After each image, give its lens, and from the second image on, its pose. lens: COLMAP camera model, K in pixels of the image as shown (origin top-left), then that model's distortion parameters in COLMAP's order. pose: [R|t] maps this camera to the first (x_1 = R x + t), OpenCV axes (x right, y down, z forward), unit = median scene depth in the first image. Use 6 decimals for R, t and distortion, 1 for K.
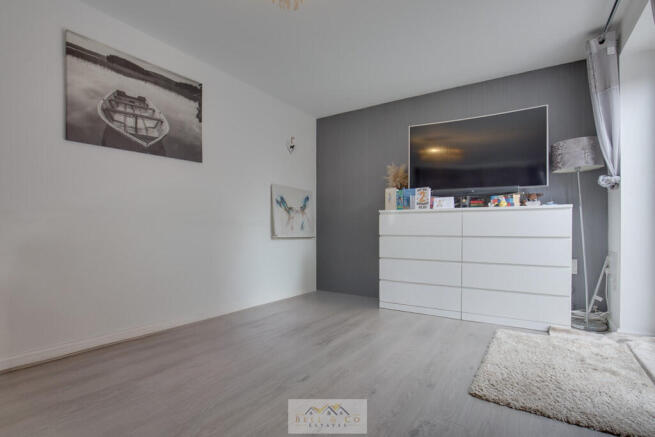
lens RADIAL K [[321.1, 0, 331.2], [0, 321.1, 228.1], [0, 0, 1]] dist [-0.000594, -0.000140]
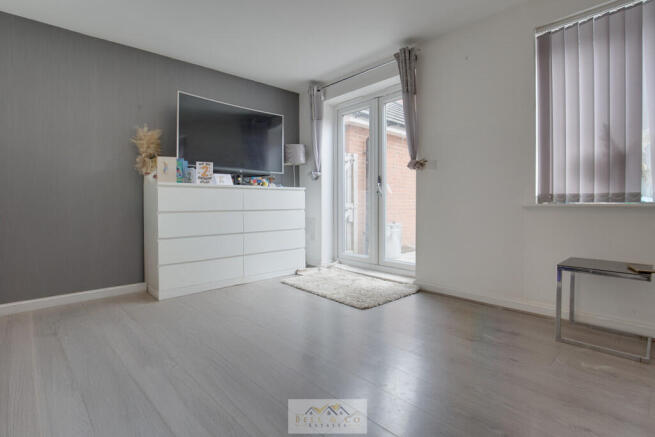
lens RADIAL K [[324.1, 0, 327.0], [0, 324.1, 205.7], [0, 0, 1]] dist [-0.000306, -0.000177]
pose [[0.269659, -0.008248, 0.962921, -0.587442], [0.006111, 0.999958, 0.006854, 0.002778], [-0.962936, 0.004036, 0.269698, 0.389242]]
